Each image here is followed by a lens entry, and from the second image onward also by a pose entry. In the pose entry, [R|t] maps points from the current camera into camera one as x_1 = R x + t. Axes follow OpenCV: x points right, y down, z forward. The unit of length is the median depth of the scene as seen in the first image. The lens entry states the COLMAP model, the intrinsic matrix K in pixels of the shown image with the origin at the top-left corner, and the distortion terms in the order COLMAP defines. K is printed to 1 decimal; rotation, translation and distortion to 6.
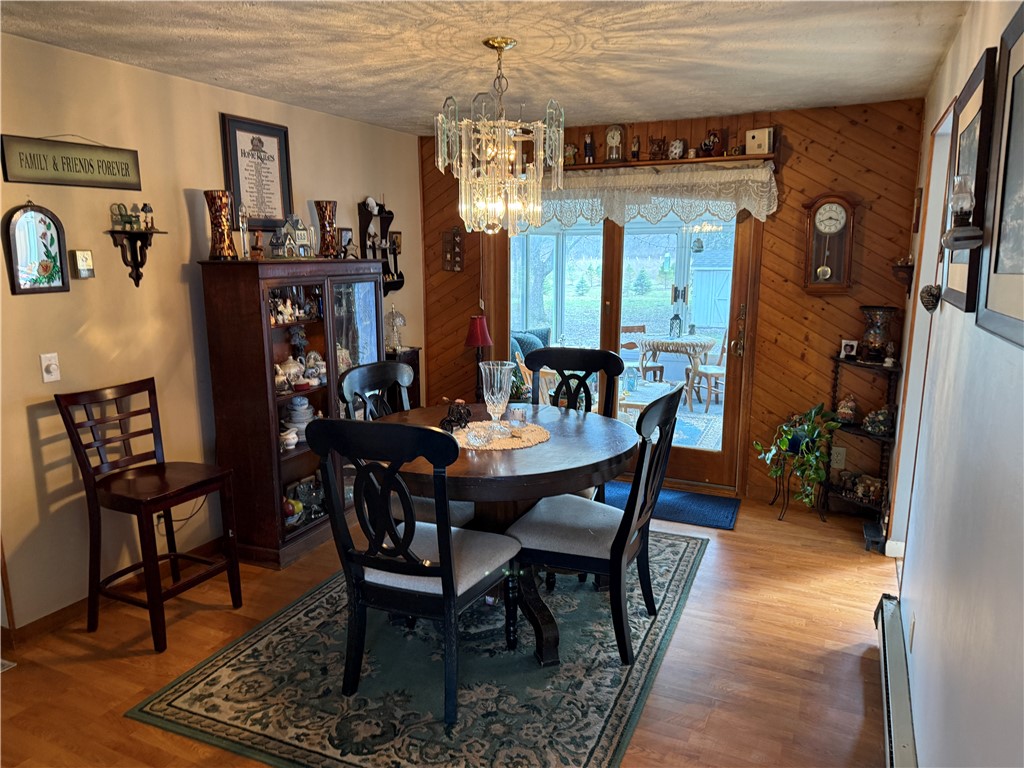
lens RADIAL K [[729.4, 0, 517.3], [0, 729.4, 391.4], [0, 0, 1]] dist [0.051091, -0.052684]
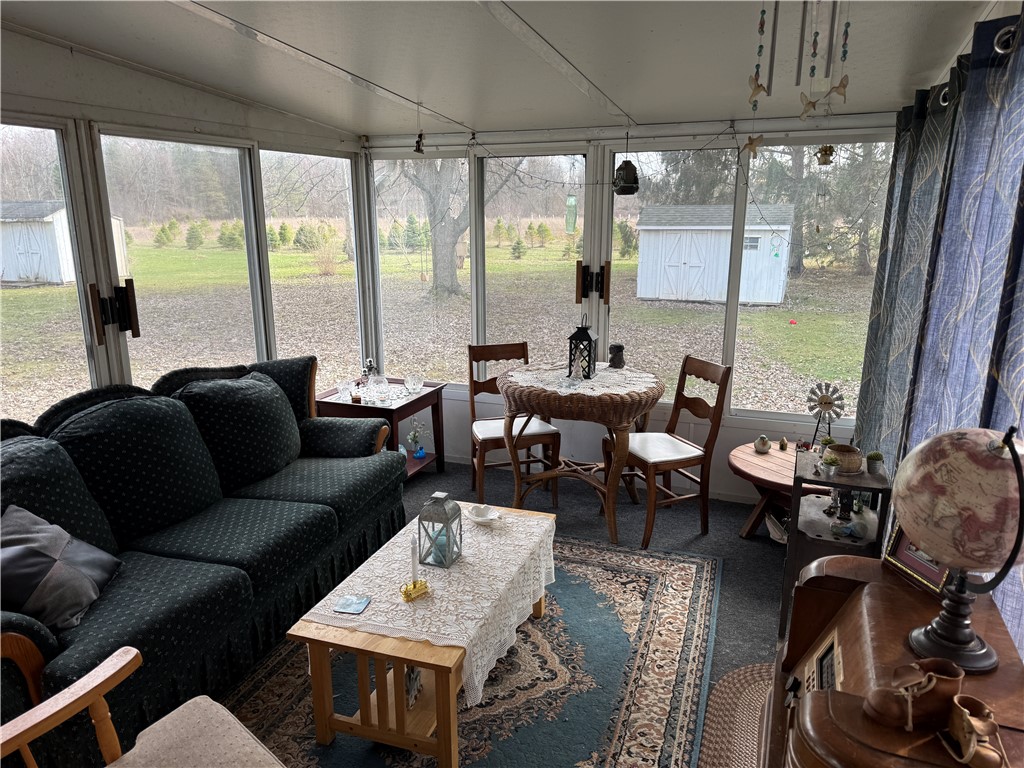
lens RADIAL K [[729.4, 0, 517.3], [0, 729.4, 391.4], [0, 0, 1]] dist [0.051091, -0.052684]
pose [[0.997811, -0.013874, 0.064663, 0.140781], [0.010420, 0.998517, 0.053441, -0.086652], [-0.065308, -0.052650, 0.996475, 0.523561]]
